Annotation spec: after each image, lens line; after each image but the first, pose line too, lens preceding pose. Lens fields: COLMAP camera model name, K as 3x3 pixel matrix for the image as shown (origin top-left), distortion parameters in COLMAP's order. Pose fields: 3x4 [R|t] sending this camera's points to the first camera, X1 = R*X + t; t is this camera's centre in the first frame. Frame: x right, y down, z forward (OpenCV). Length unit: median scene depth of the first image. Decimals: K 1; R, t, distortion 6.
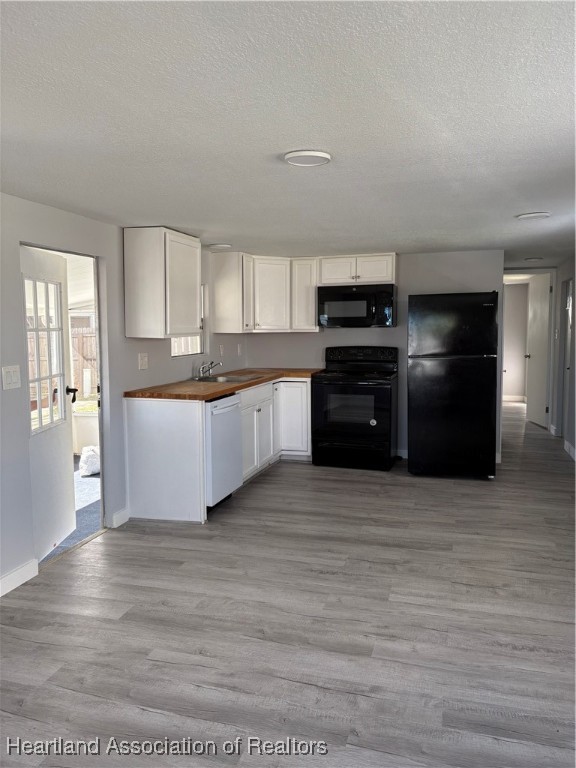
lens RADIAL K [[578.5, 0, 281.7], [0, 578.5, 386.0], [0, 0, 1]] dist [0.039067, -0.007064]
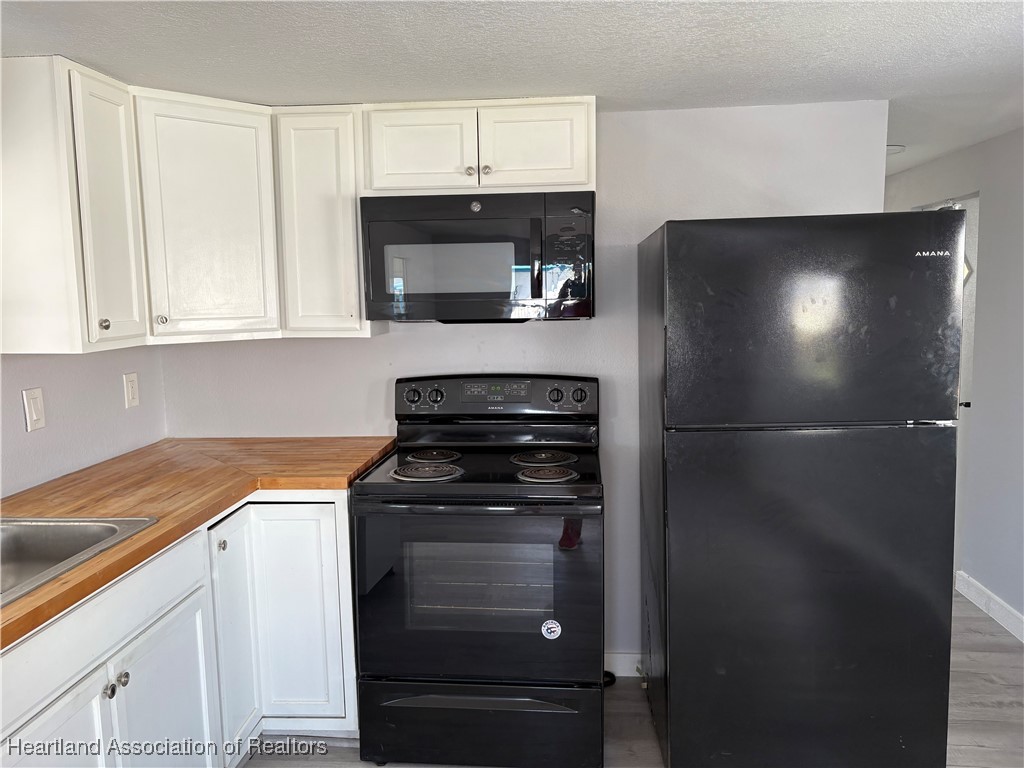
lens RADIAL K [[771.3, 0, 522.3], [0, 771.3, 390.9], [0, 0, 1]] dist [0.039067, -0.007064]
pose [[0.975139, -0.035791, 0.218684, 0.051599], [0.029330, 0.999034, 0.032719, -0.076182], [-0.219644, -0.025491, 0.975247, 0.559930]]
